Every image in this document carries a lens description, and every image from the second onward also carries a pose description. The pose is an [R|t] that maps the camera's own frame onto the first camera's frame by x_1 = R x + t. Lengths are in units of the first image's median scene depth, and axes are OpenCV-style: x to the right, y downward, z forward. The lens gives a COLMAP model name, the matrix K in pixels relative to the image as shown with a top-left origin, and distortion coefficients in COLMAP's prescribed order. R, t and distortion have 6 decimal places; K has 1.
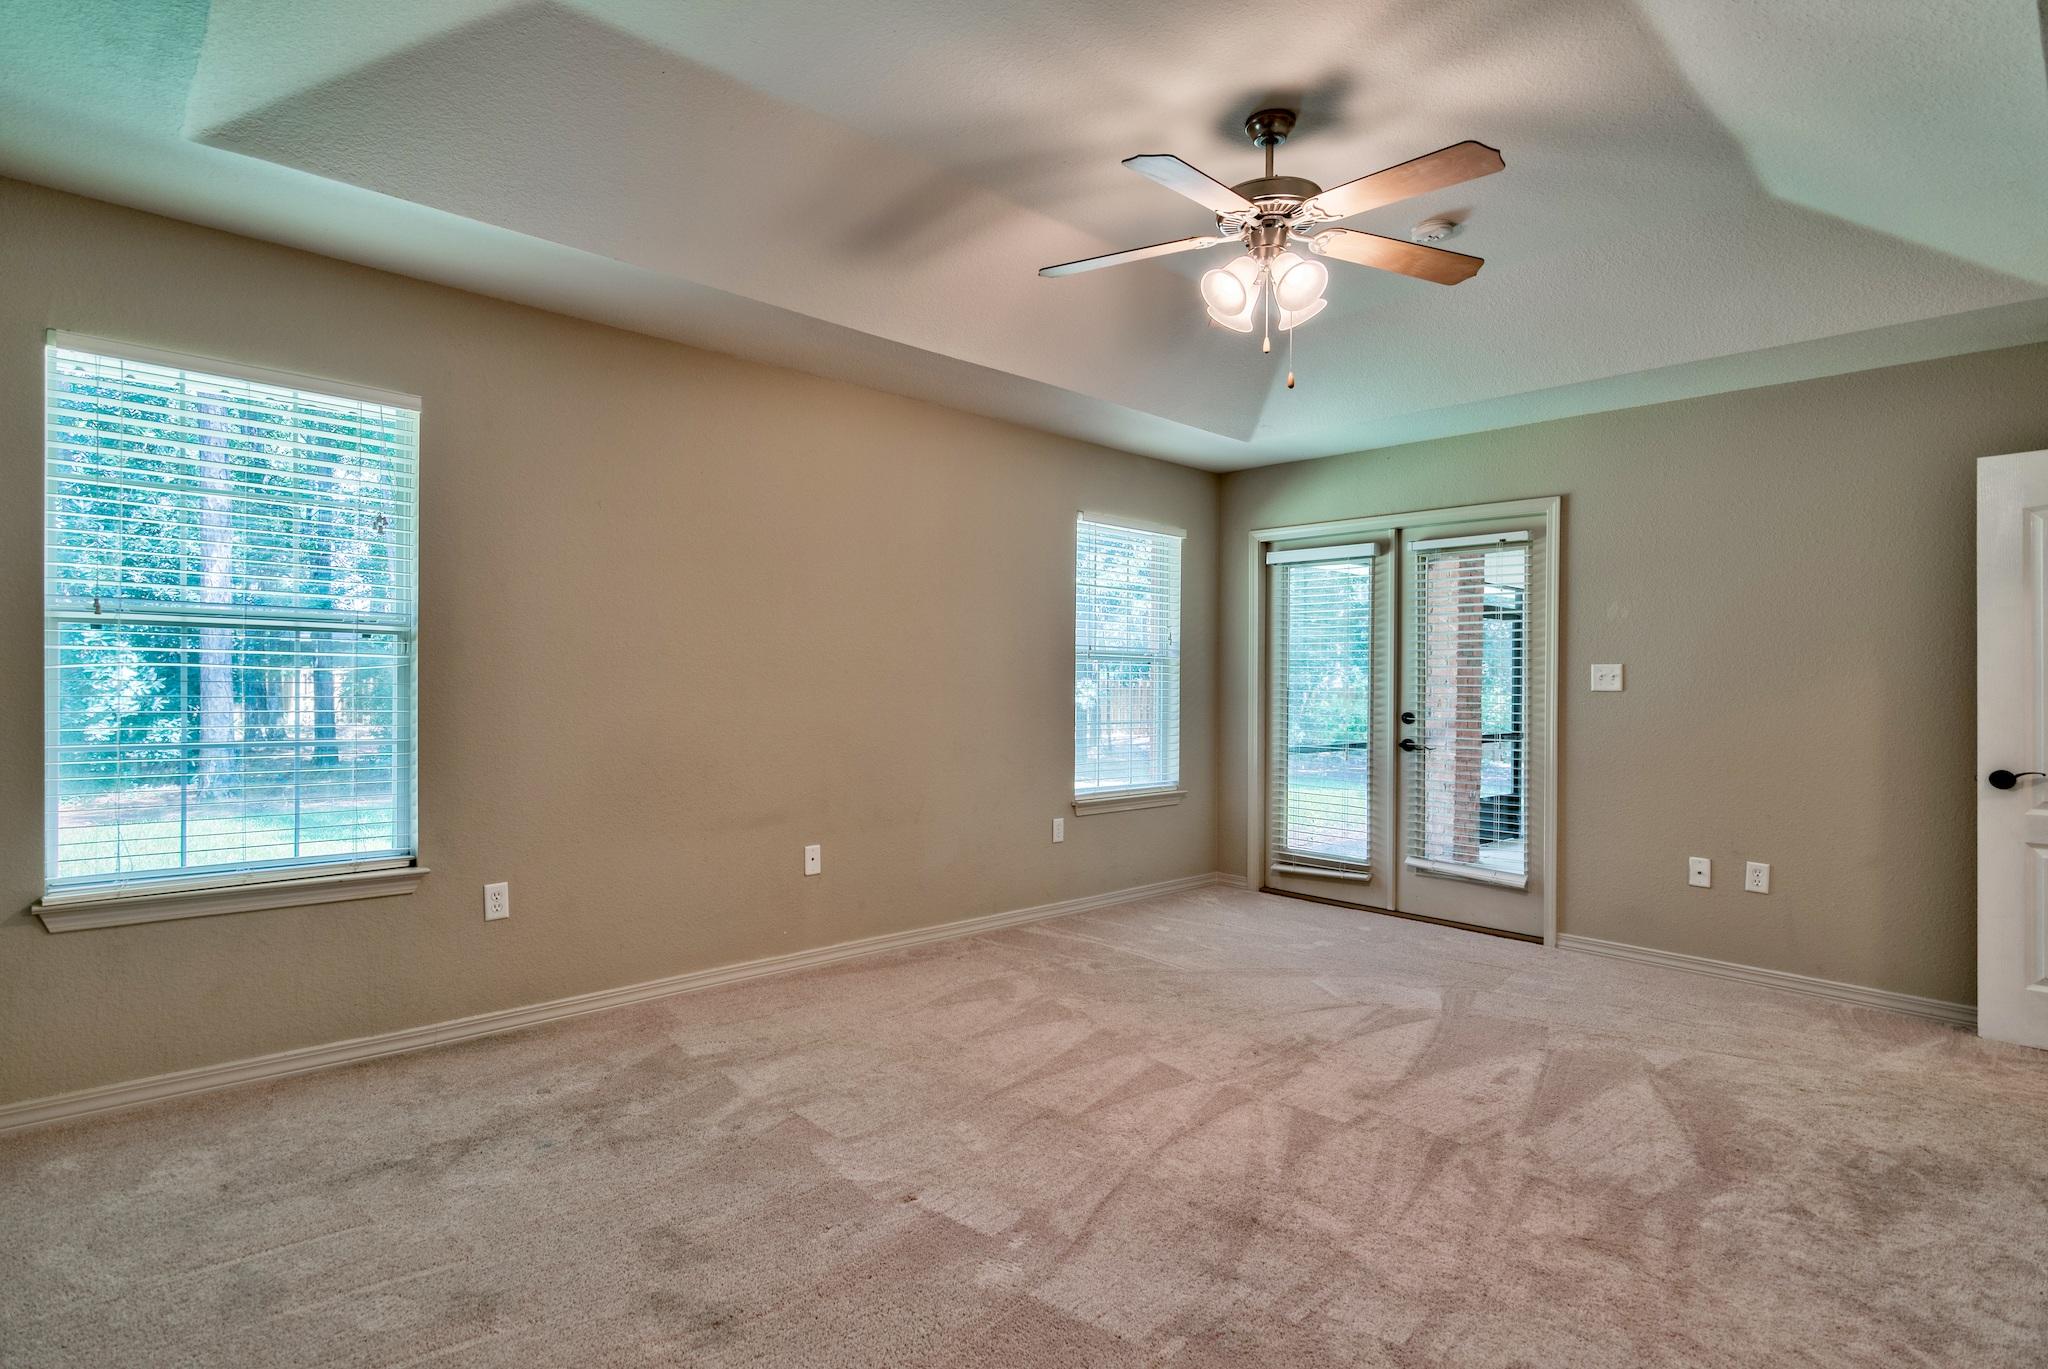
lens RADIAL K [[1083.1, 0, 1048.9], [0, 1083.1, 691.4], [0, 0, 1]] dist [0.001786, 0.001087]
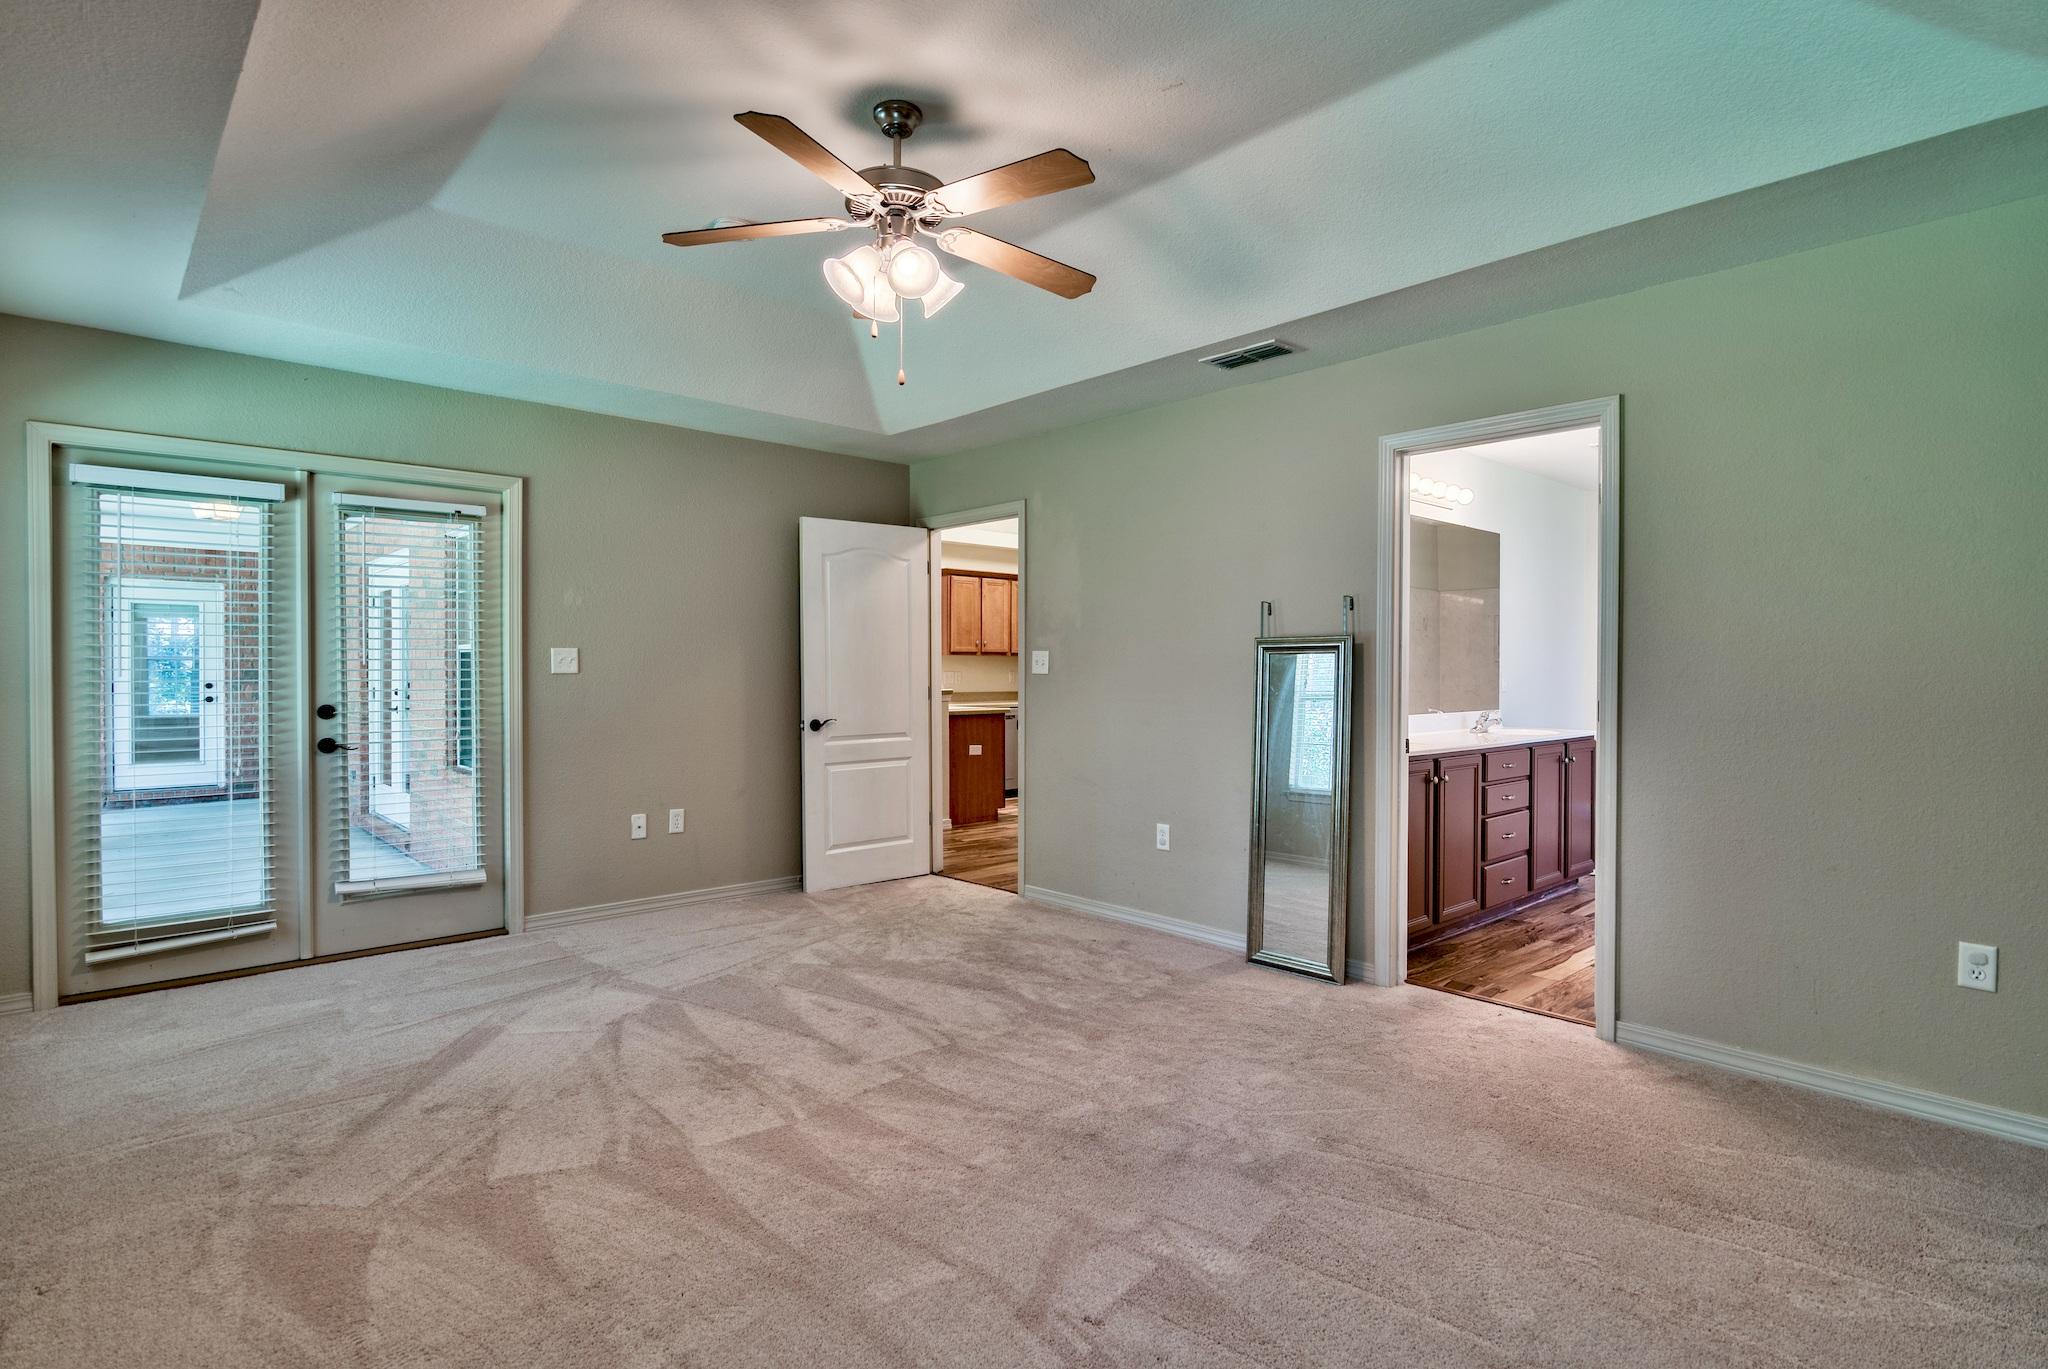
lens RADIAL K [[1011.6, 0, 1009.5], [0, 1011.6, 682.4], [0, 0, 1]] dist [-0.001680, 0.000100]
pose [[0.022834, -0.029009, 0.999318, -0.602051], [0.009042, 0.999544, 0.028809, -0.021334], [-0.999698, 0.008378, 0.023086, 0.717761]]
